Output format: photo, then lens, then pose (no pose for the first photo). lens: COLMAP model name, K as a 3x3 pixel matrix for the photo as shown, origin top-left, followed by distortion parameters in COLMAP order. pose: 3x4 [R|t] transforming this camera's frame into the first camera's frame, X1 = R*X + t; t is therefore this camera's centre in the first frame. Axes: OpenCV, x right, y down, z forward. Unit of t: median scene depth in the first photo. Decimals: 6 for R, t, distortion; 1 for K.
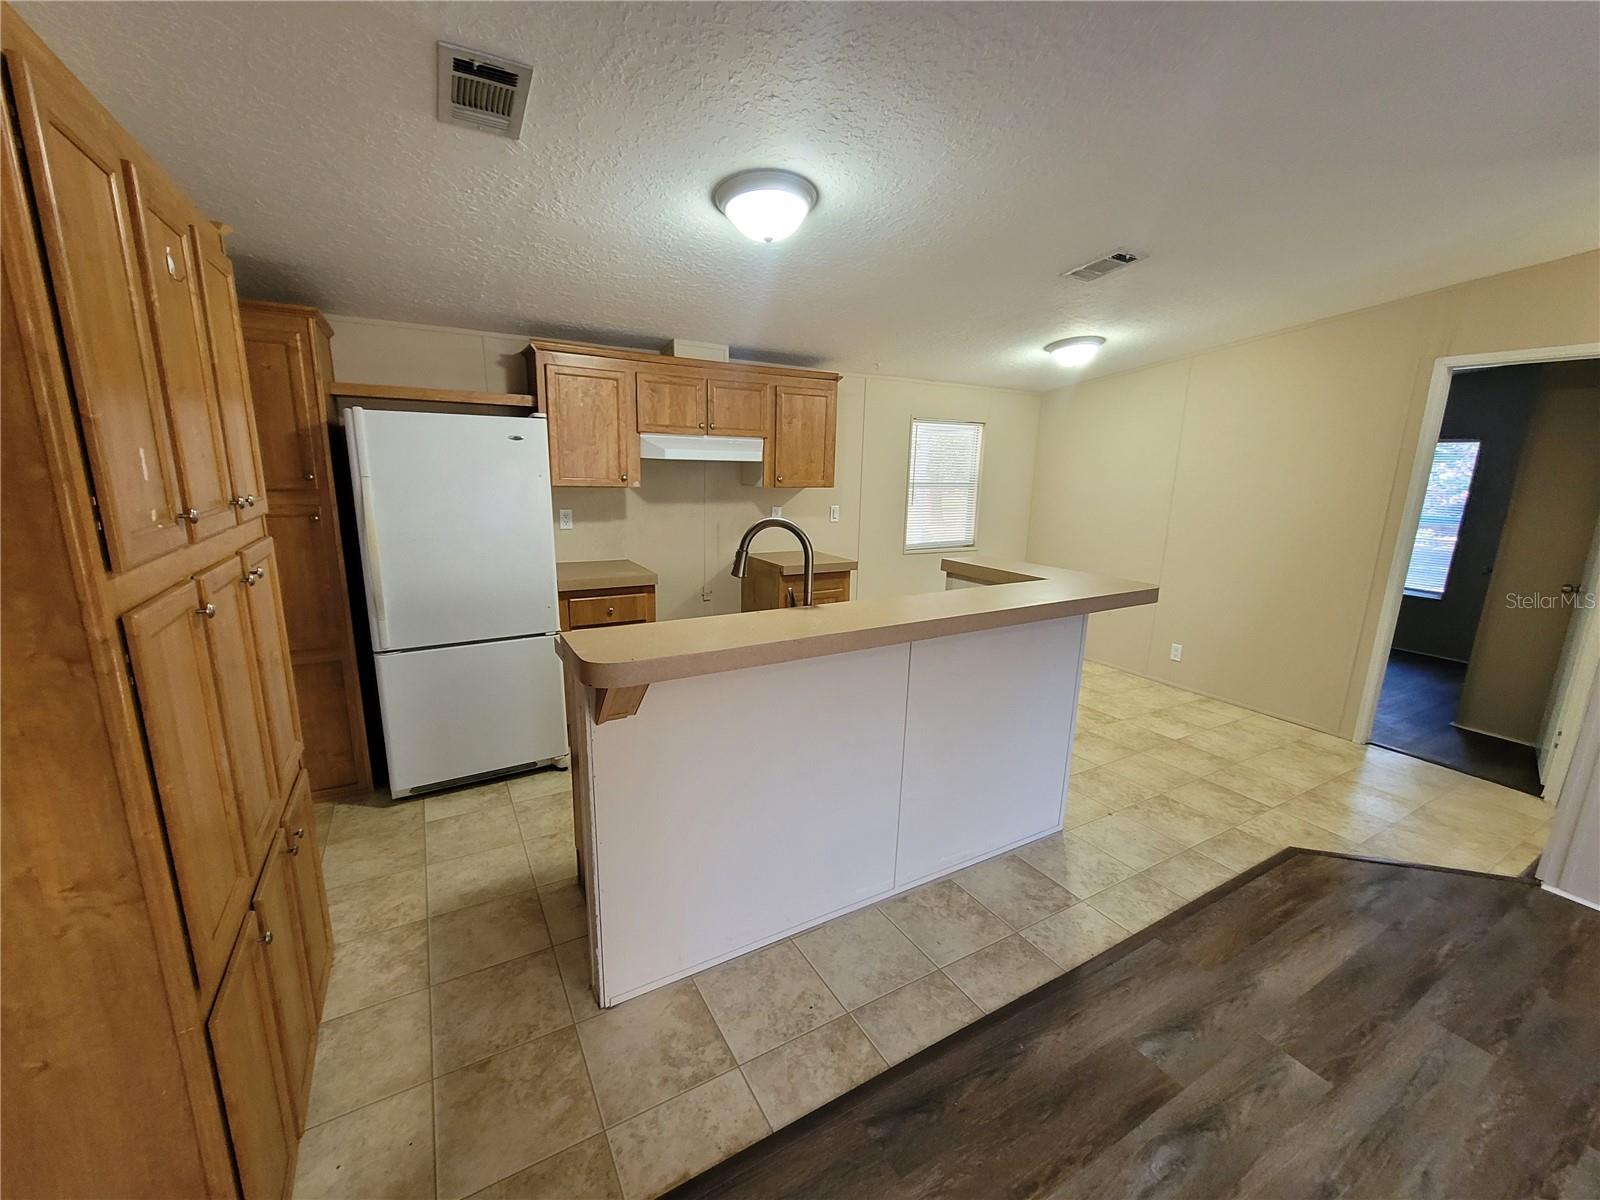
lens RADIAL K [[650.4, 0, 800.8], [0, 650.4, 608.4], [0, 0, 1]] dist [-0.002630, 0.001443]
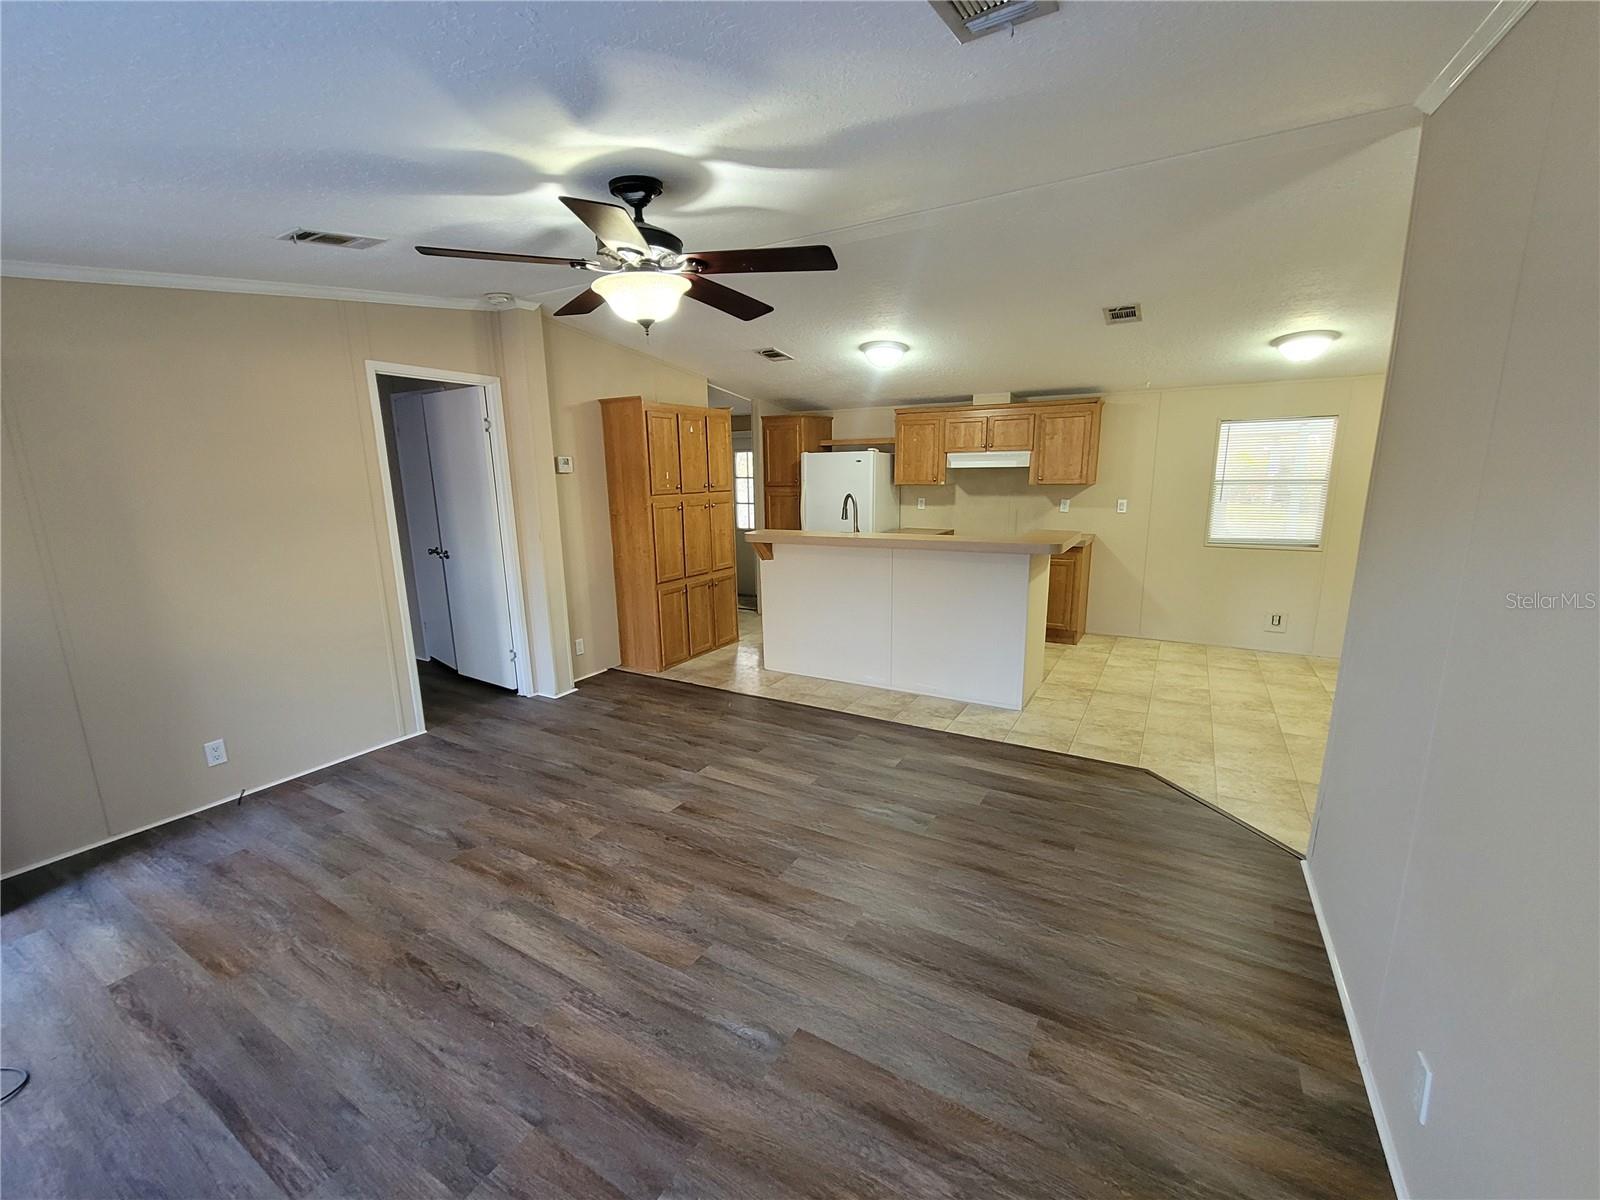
lens RADIAL K [[650.4, 0, 804.5], [0, 650.4, 607.1], [0, 0, 1]] dist [-0.002630, 0.001443]
pose [[0.491903, 0.147167, -0.858122, 1.202691], [-0.164788, 0.983533, 0.074214, 0.070608], [0.854913, 0.104902, 0.508055, -0.165035]]
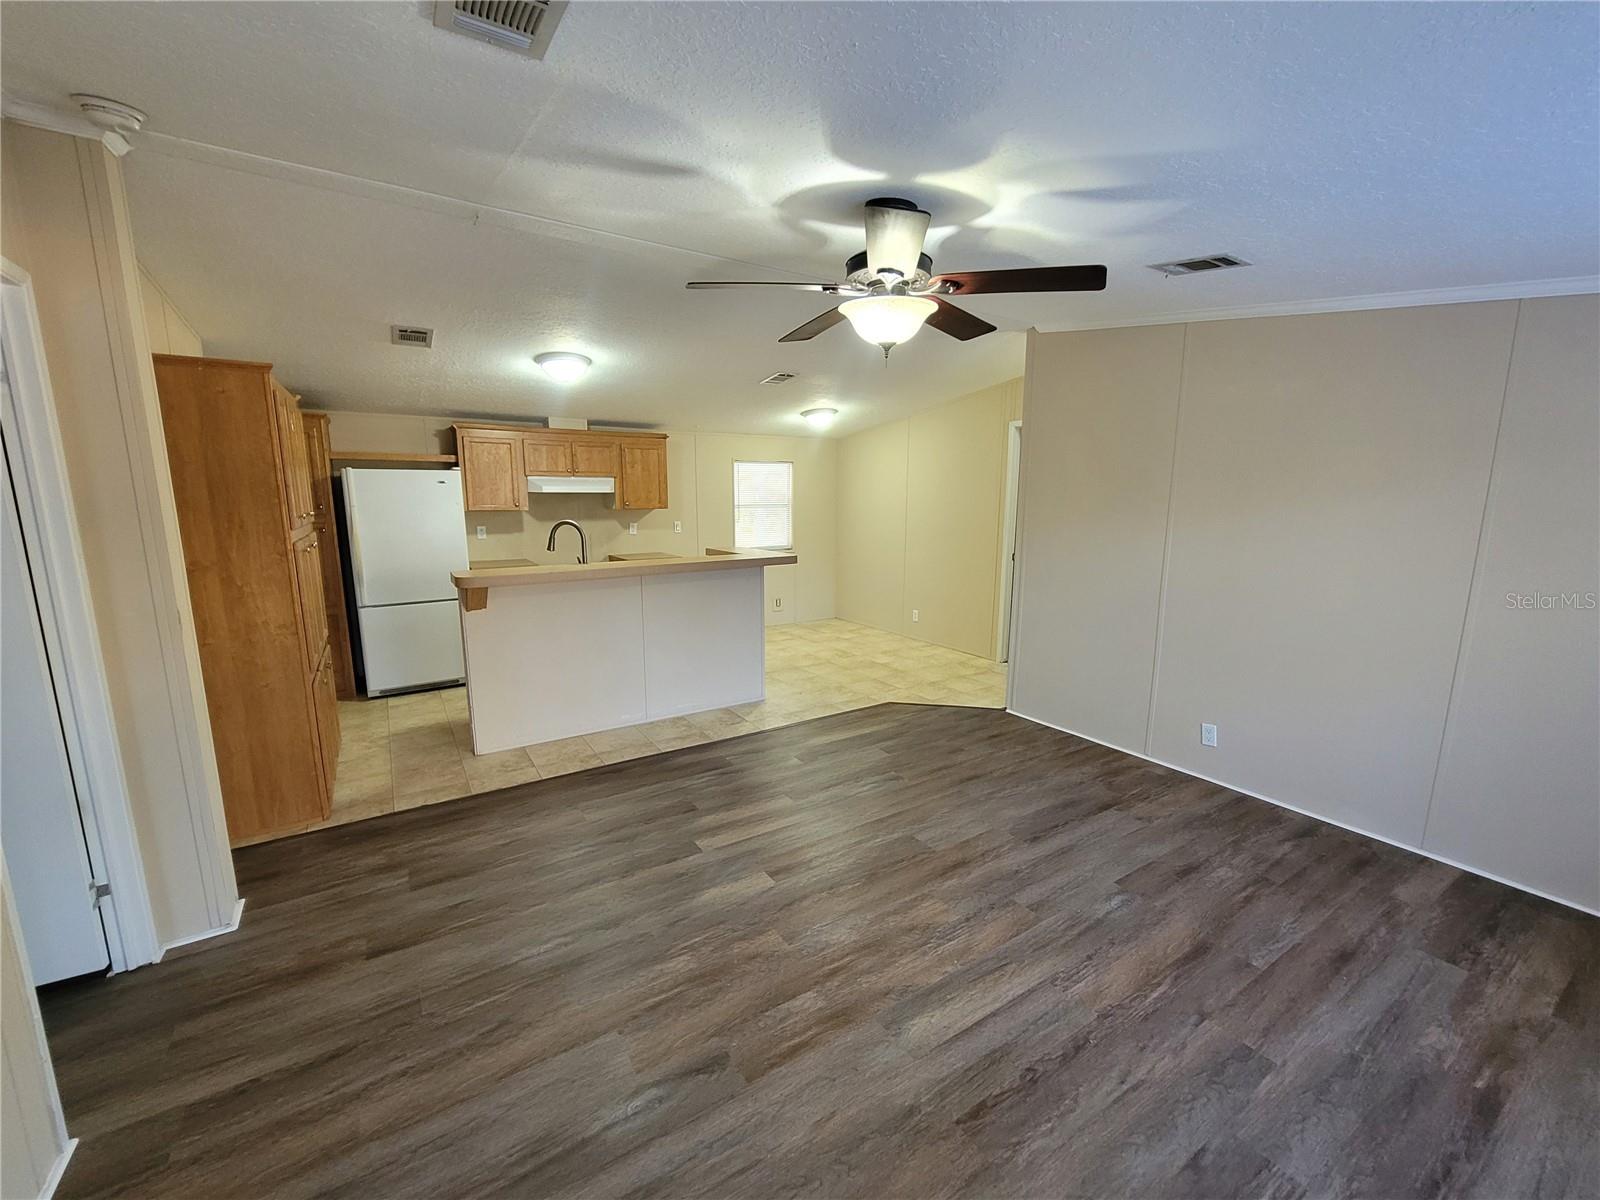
lens RADIAL K [[650.4, 0, 799.6], [0, 650.4, 607.9], [0, 0, 1]] dist [-0.002630, 0.001443]
pose [[0.998736, -0.029669, 0.040566, 0.372662], [0.031466, 0.998518, -0.044397, 0.153300], [-0.039189, 0.045617, 0.998190, -0.643754]]
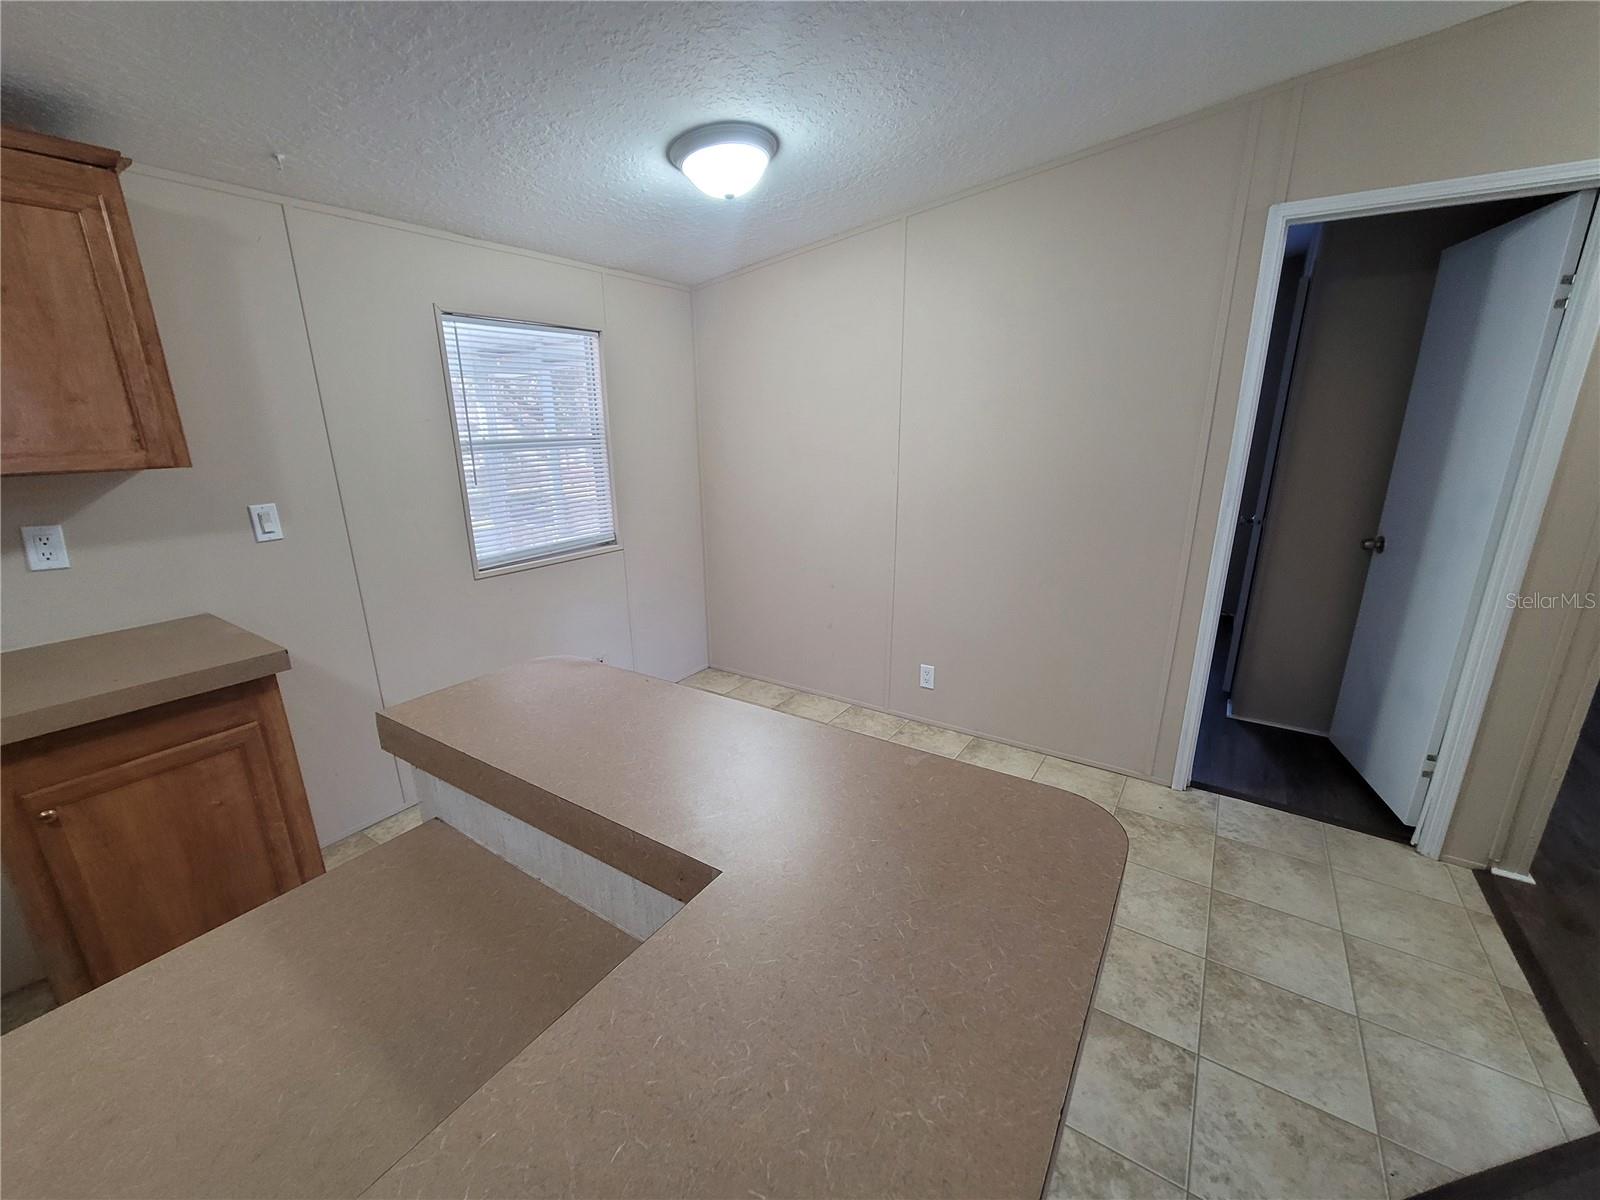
lens RADIAL K [[650.4, 0, 800.6], [0, 650.4, 608.2], [0, 0, 1]] dist [-0.002630, 0.001443]
pose [[0.895379, -0.153901, 0.417864, 0.264439], [0.124180, 0.987449, 0.097593, -0.123625], [-0.427639, -0.035492, 0.903253, 0.635215]]
